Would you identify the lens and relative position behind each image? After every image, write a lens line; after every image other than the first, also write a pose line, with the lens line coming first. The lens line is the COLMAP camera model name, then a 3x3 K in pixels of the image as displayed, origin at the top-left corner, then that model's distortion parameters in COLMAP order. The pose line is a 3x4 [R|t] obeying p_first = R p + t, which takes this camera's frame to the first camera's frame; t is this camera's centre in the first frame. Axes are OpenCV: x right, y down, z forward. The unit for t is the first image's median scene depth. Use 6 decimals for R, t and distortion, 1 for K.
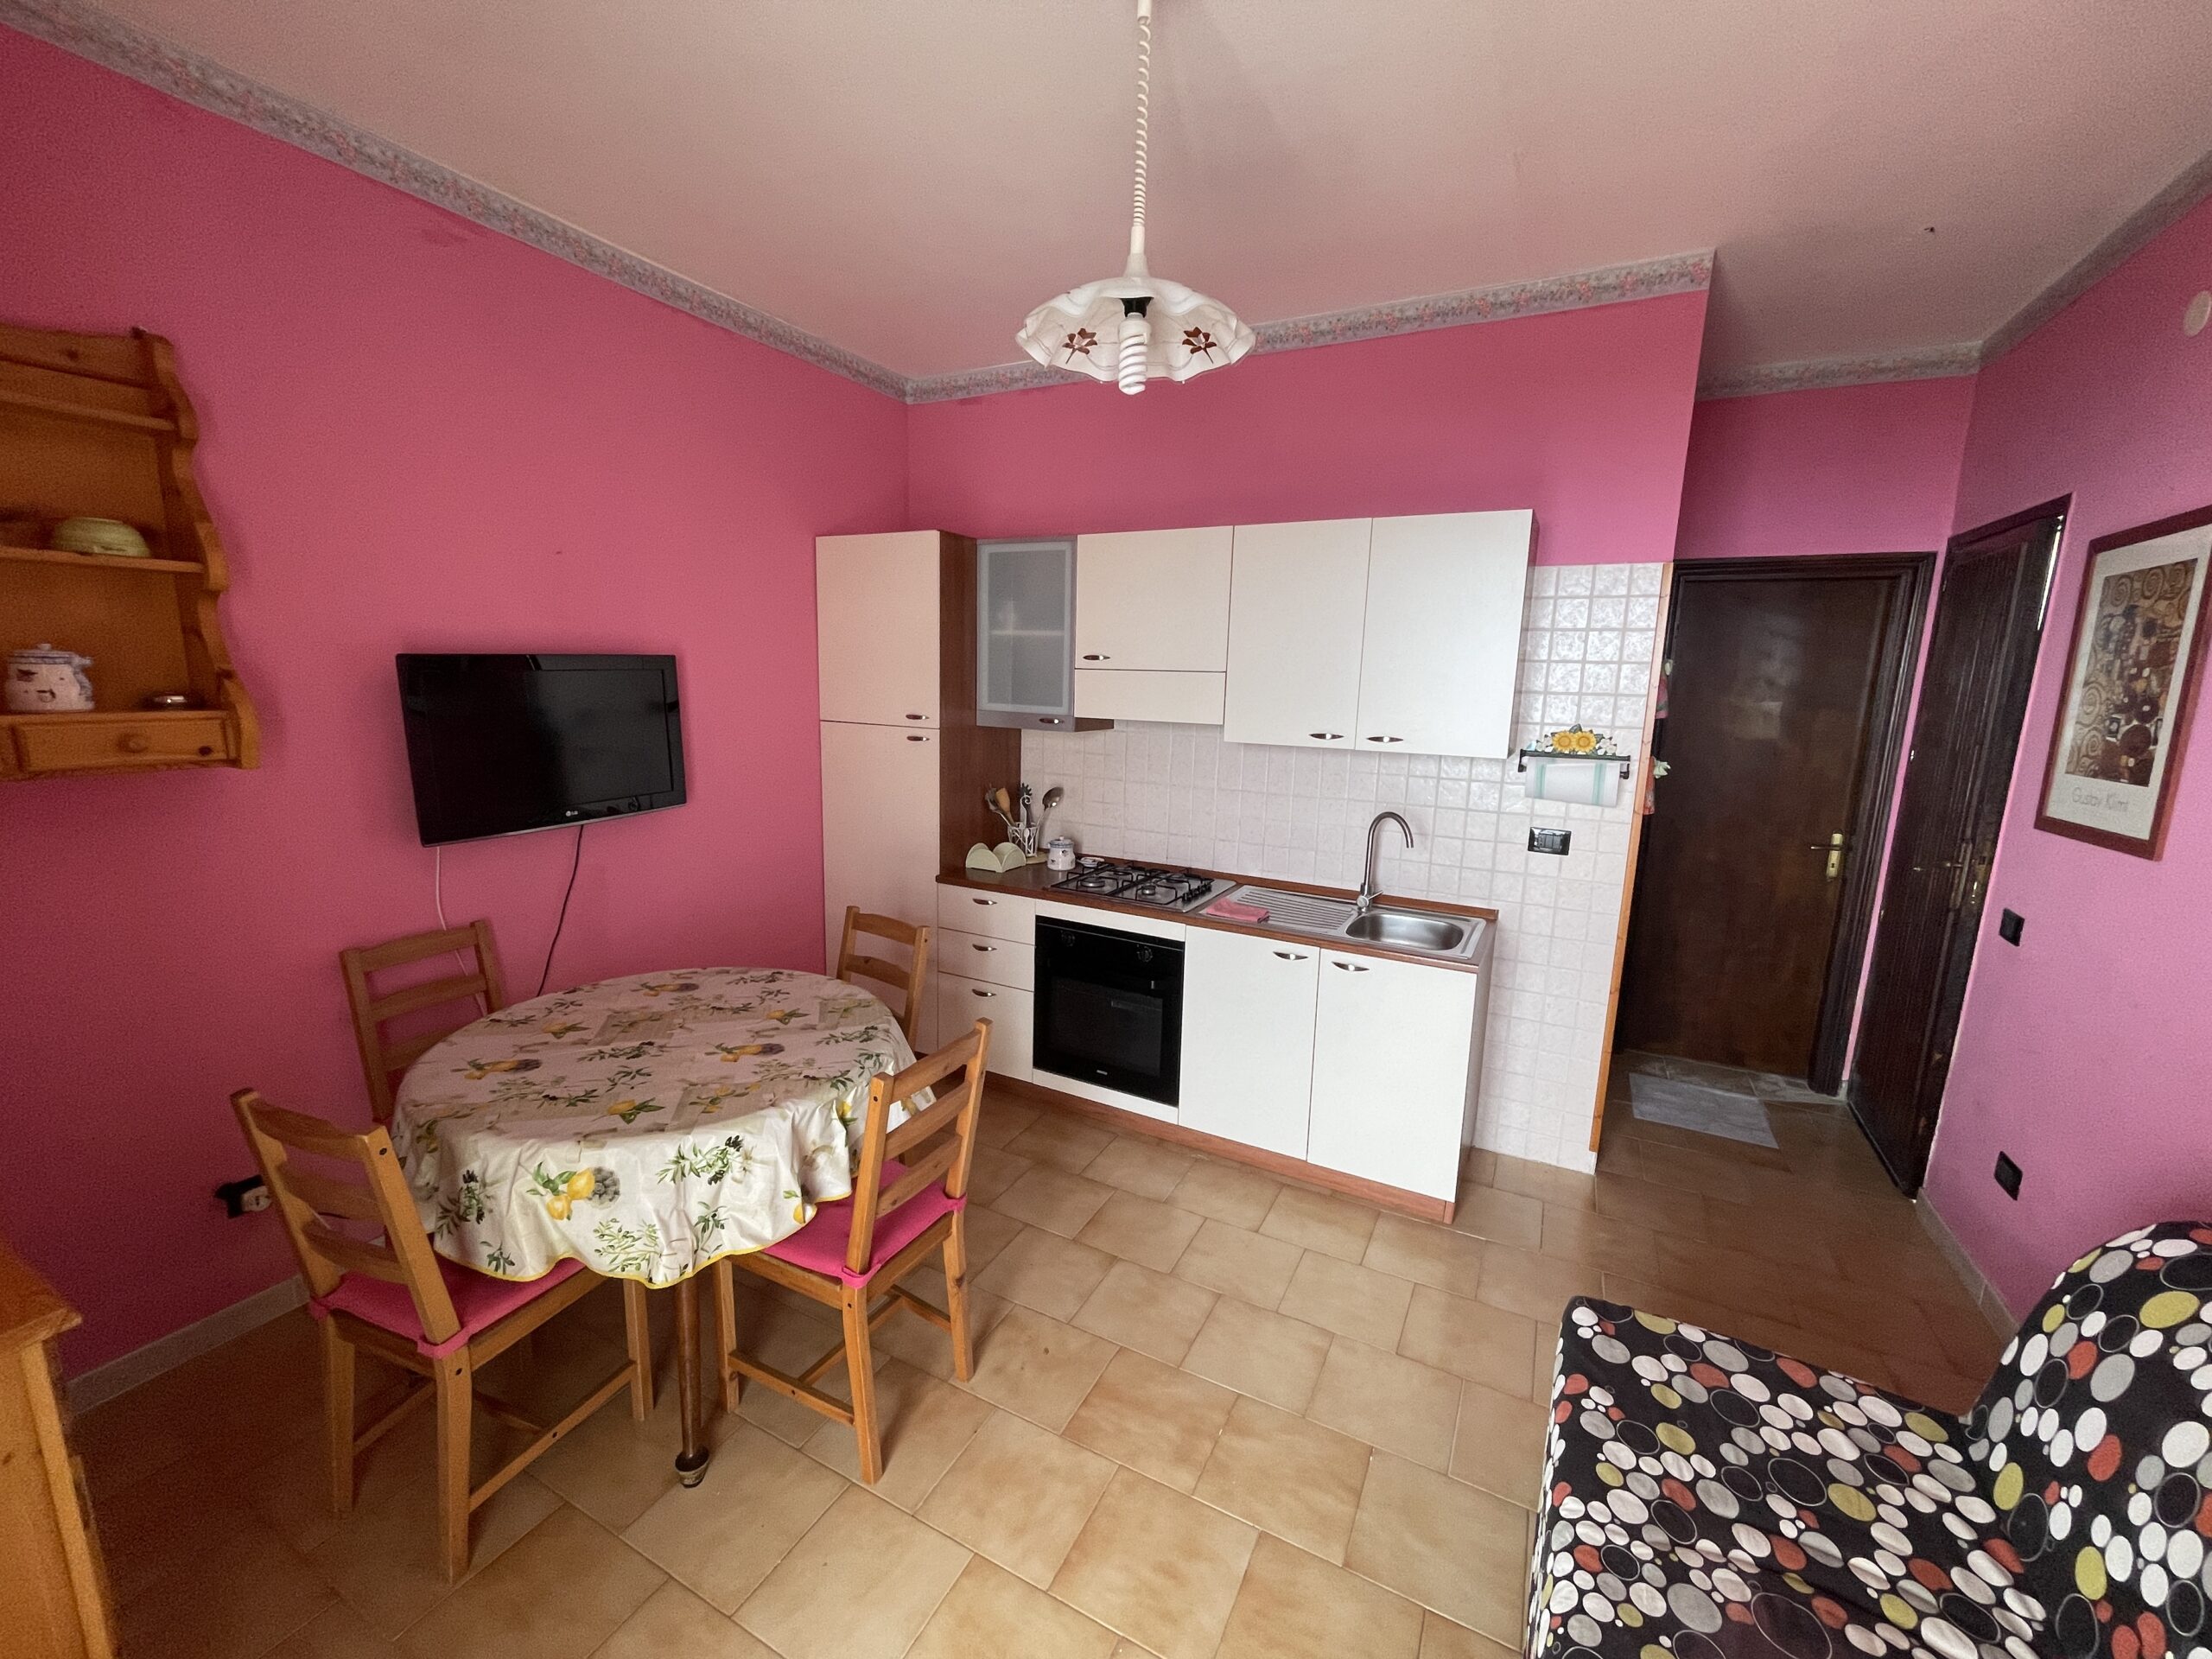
lens RADIAL K [[875.0, 0, 1114.1], [0, 875.0, 827.2], [0, 0, 1]] dist [-0.000770, -0.000671]
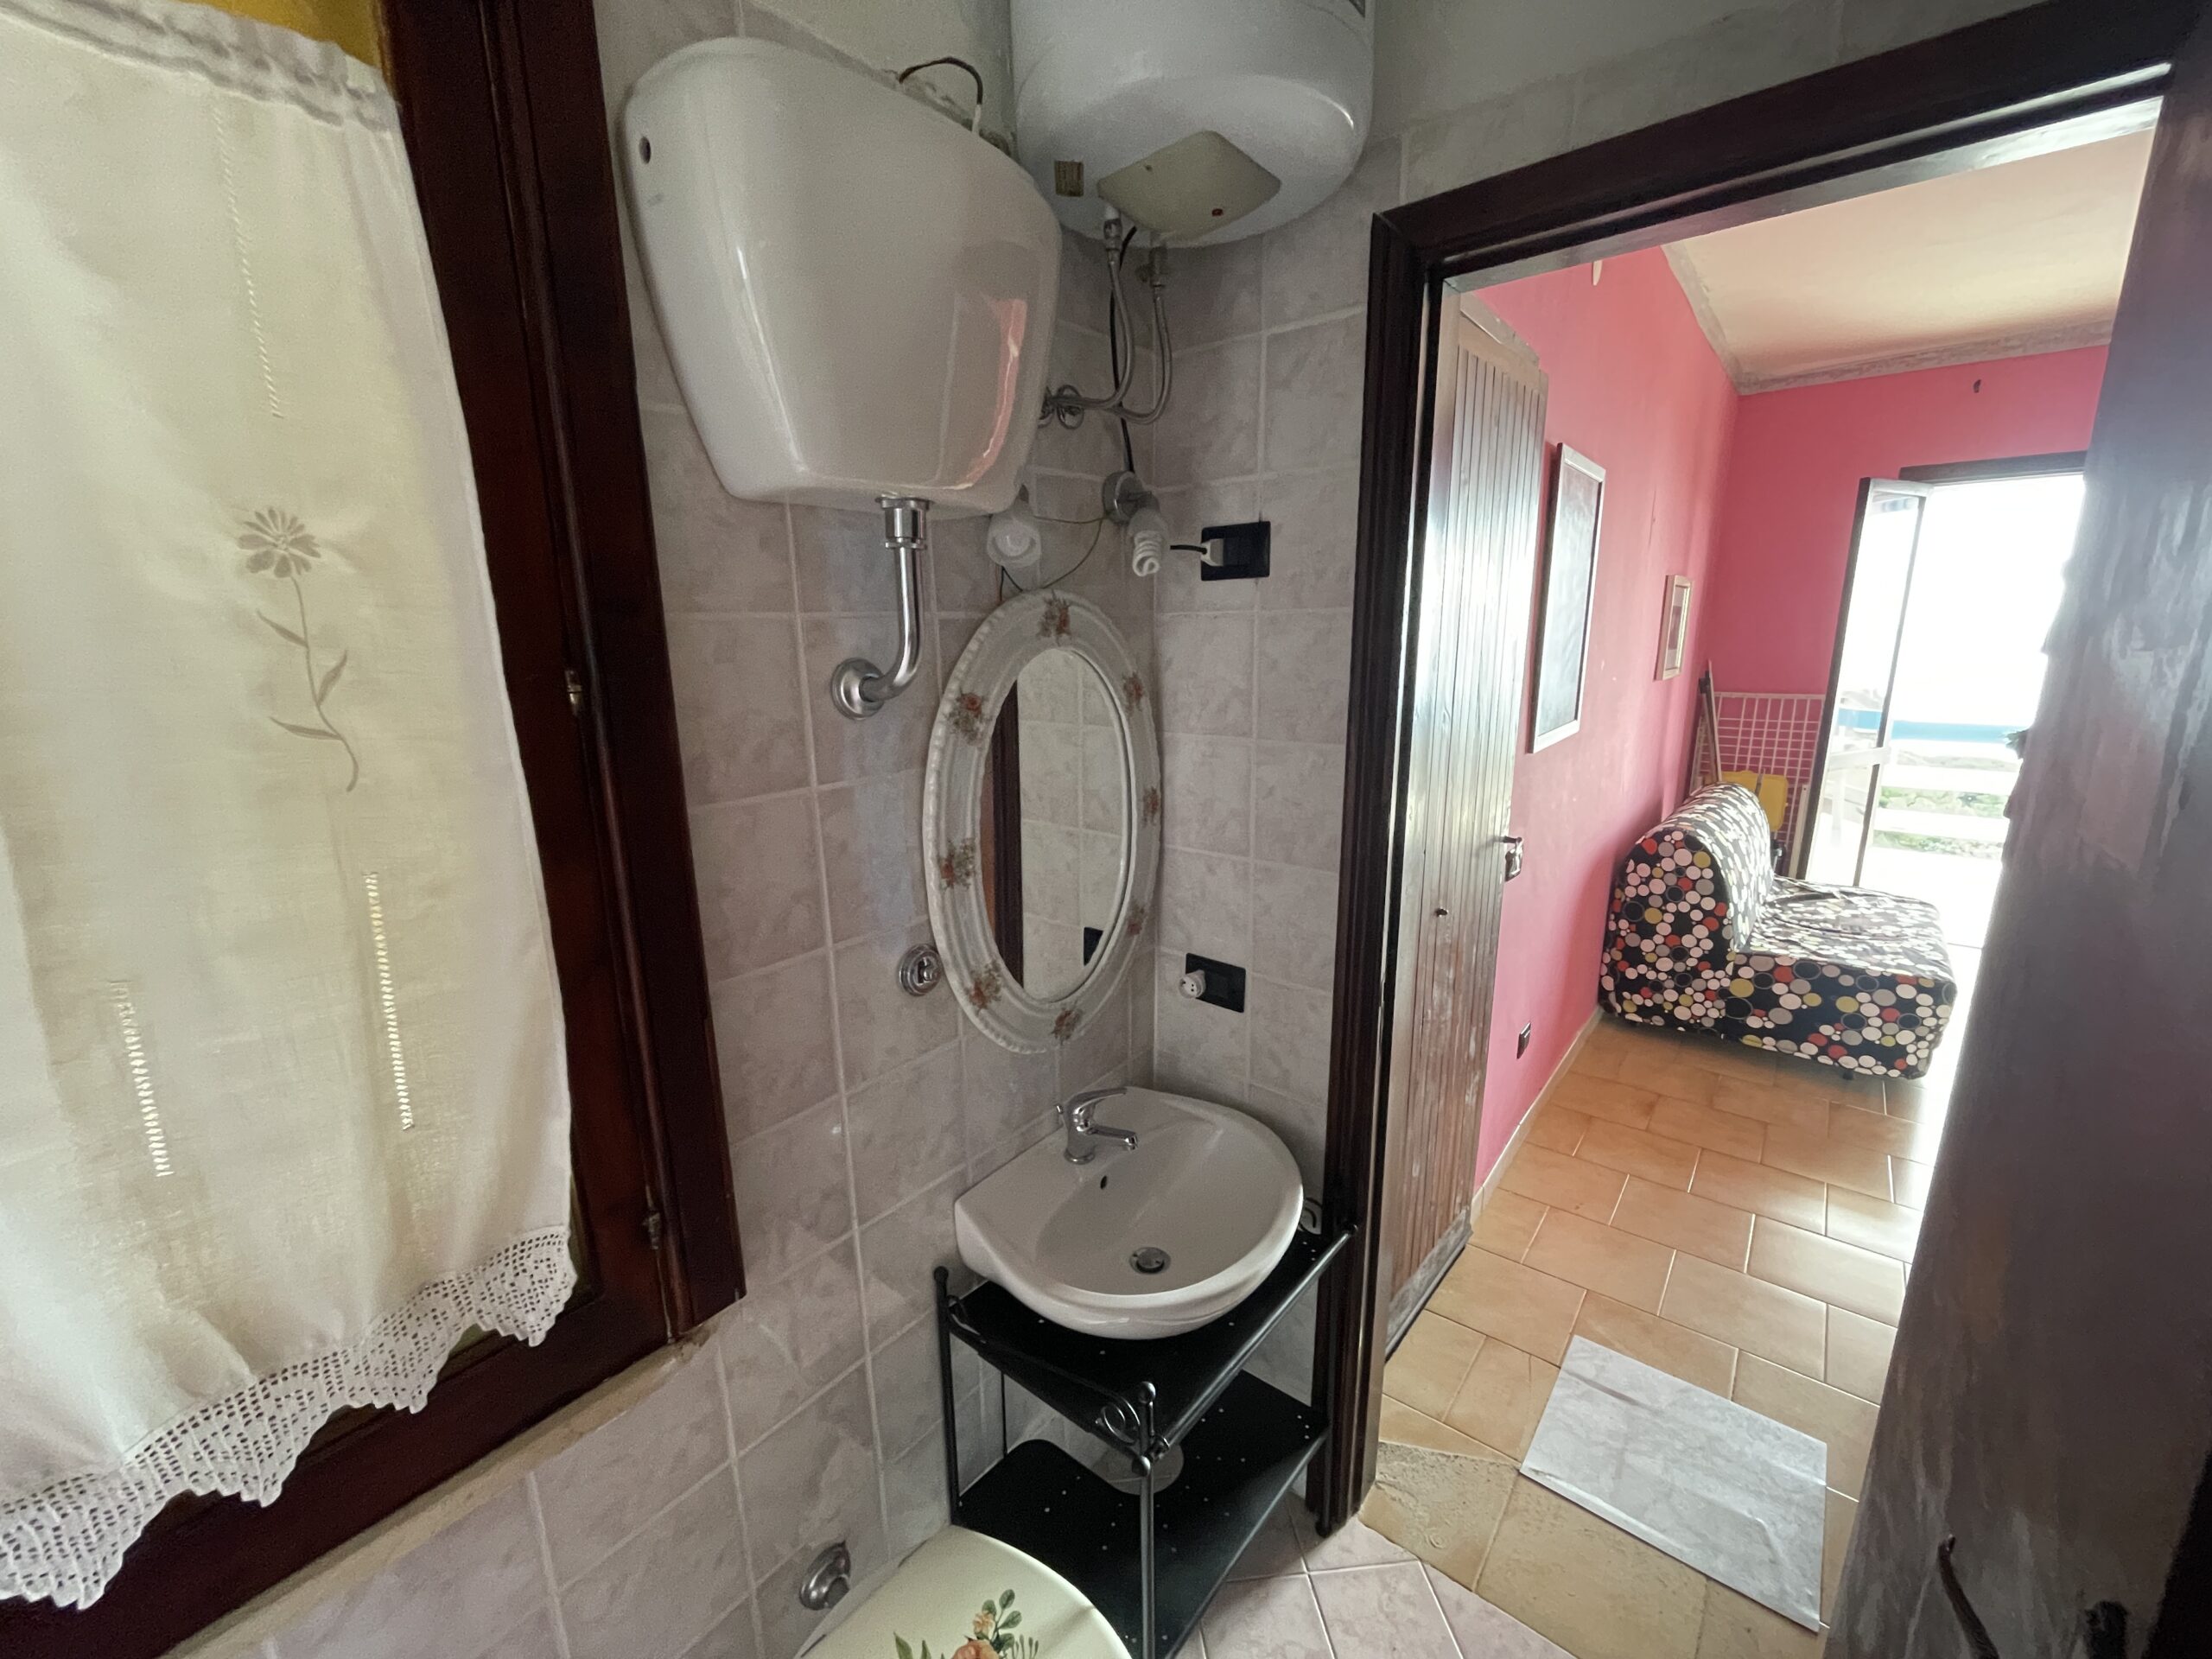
lens RADIAL K [[875.0, 0, 1091.2], [0, 875.0, 834.8], [0, 0, 1]] dist [-0.000770, -0.000671]
pose [[-0.976230, -0.051172, 0.210610, 2.160271], [0.034151, 0.923272, 0.382625, -0.498938], [-0.214030, 0.380723, -0.899579, 3.295389]]
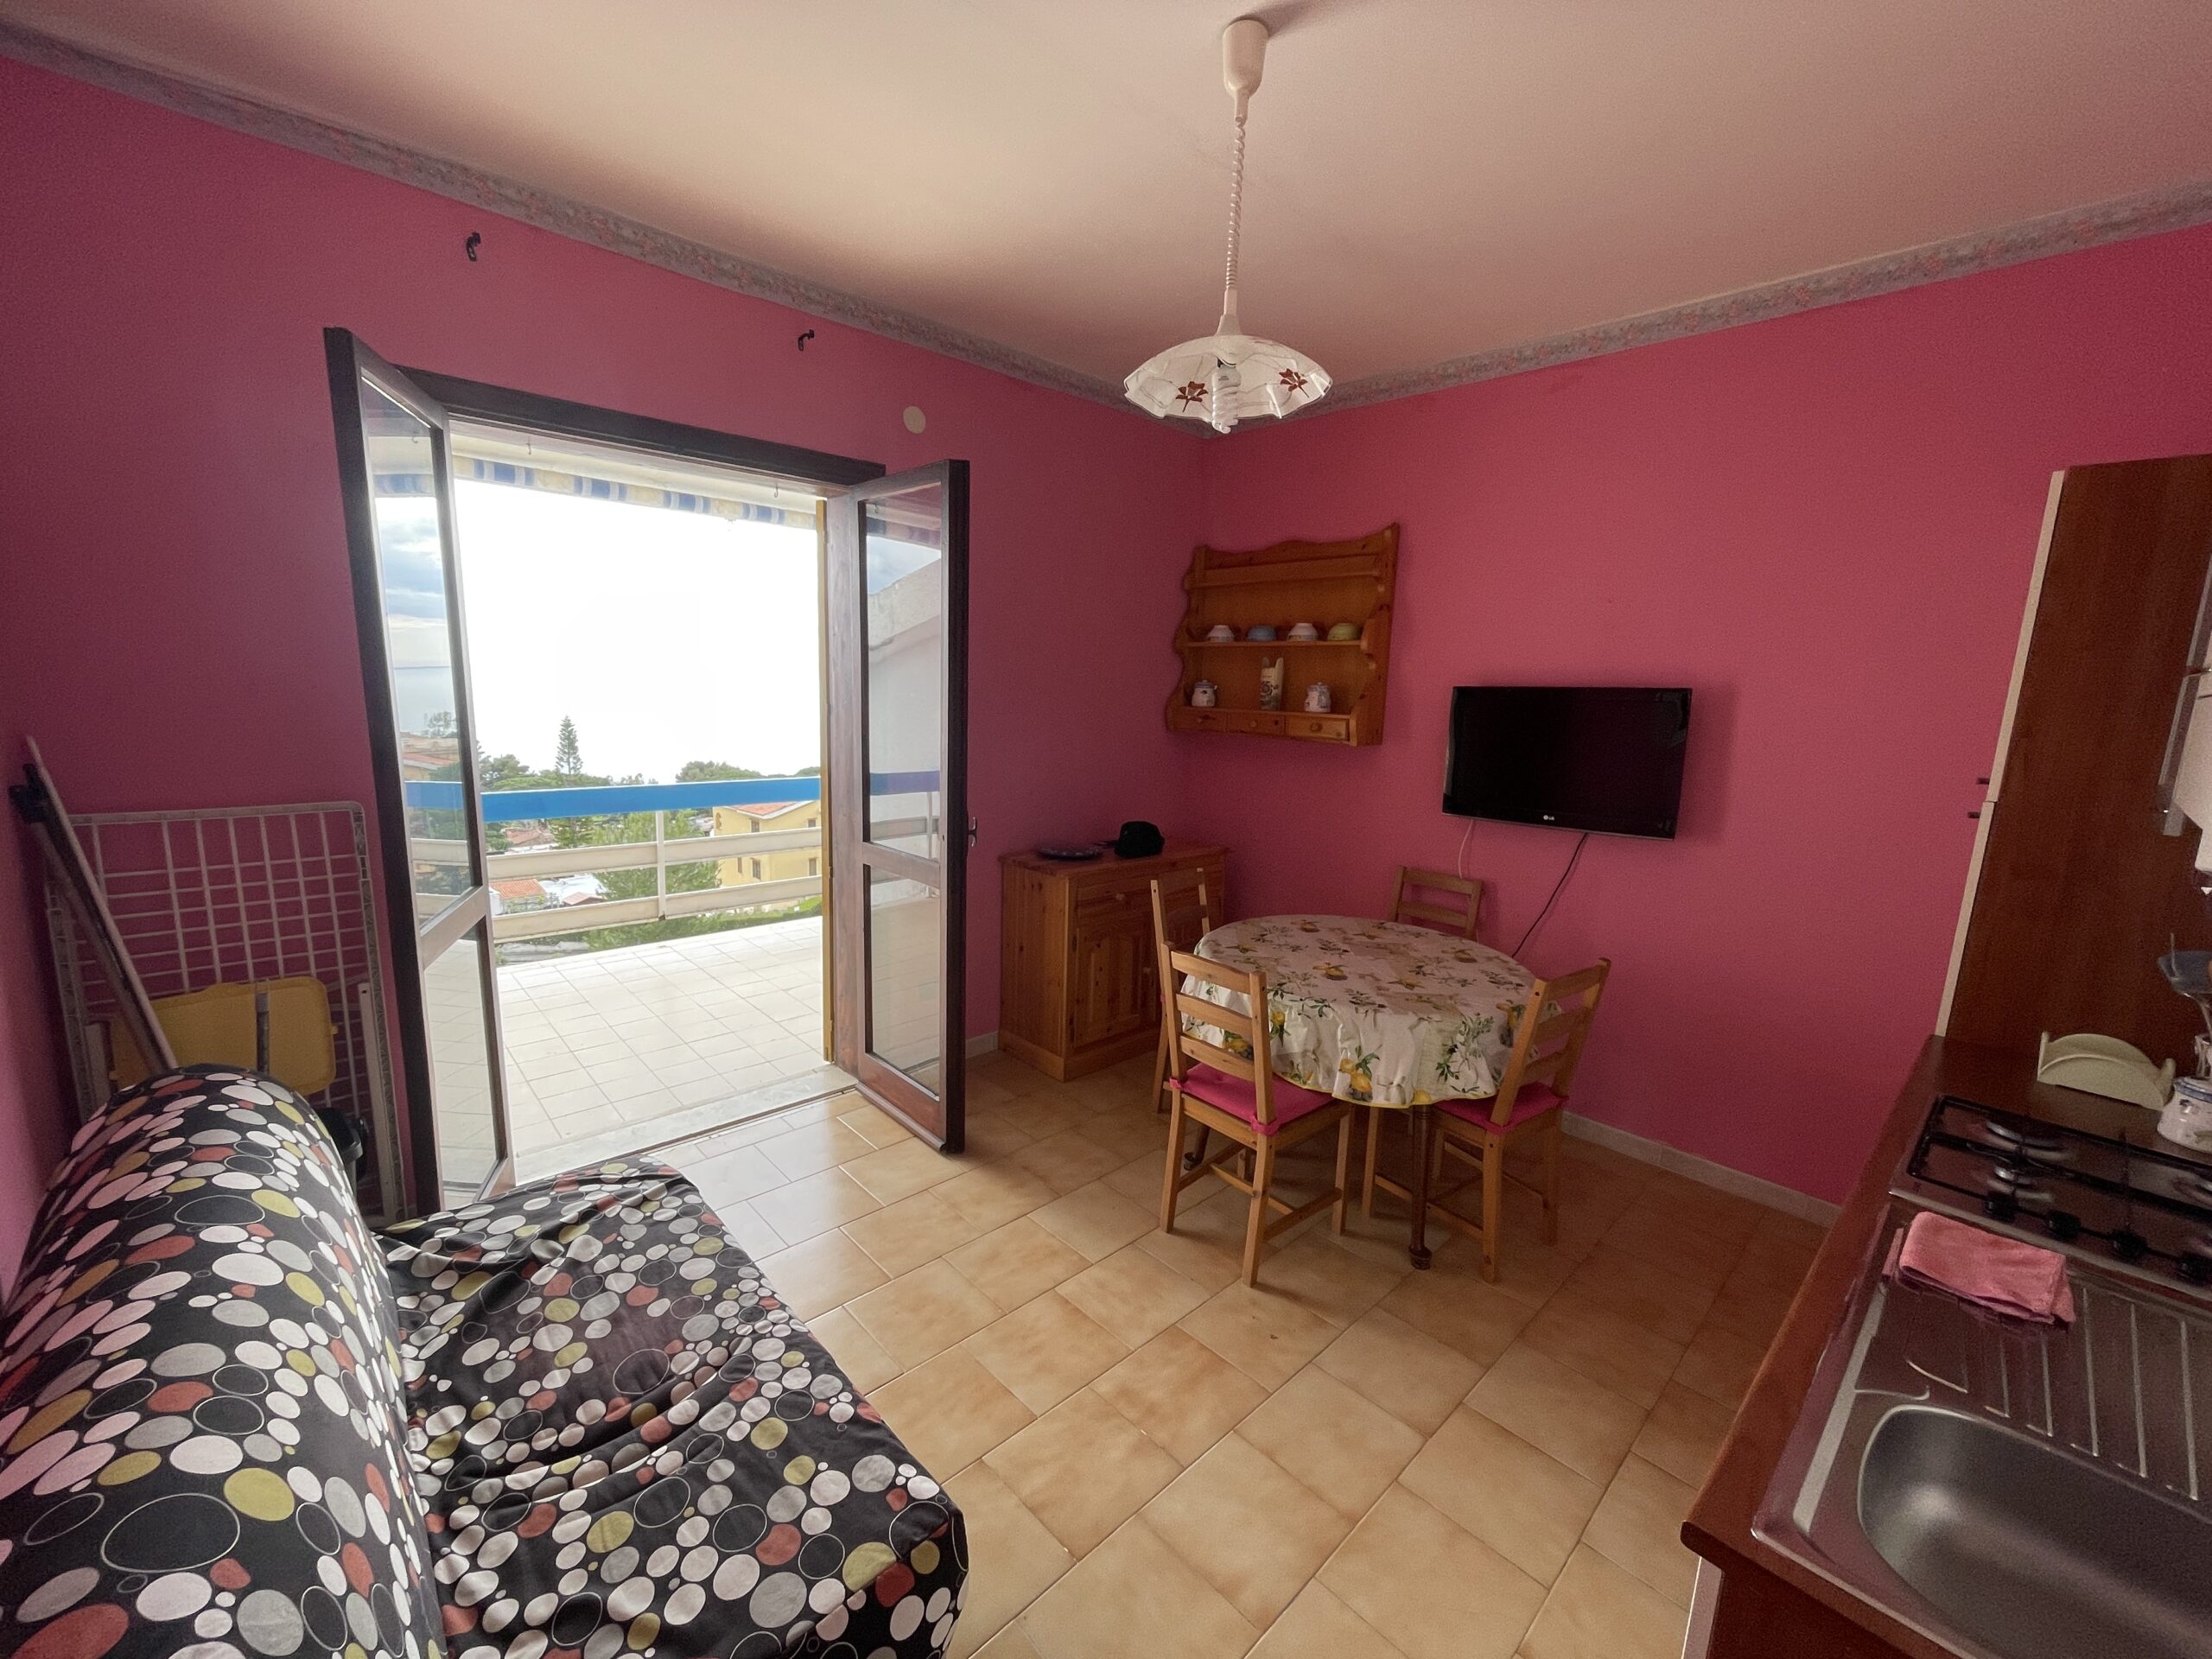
lens RADIAL K [[875.0, 0, 1091.9], [0, 875.0, 835.2], [0, 0, 1]] dist [-0.000770, -0.000671]
pose [[-0.321453, 0.129486, -0.938031, 1.321582], [-0.205648, 0.957417, 0.202635, -0.199159], [0.924325, 0.258042, -0.281136, 1.401592]]
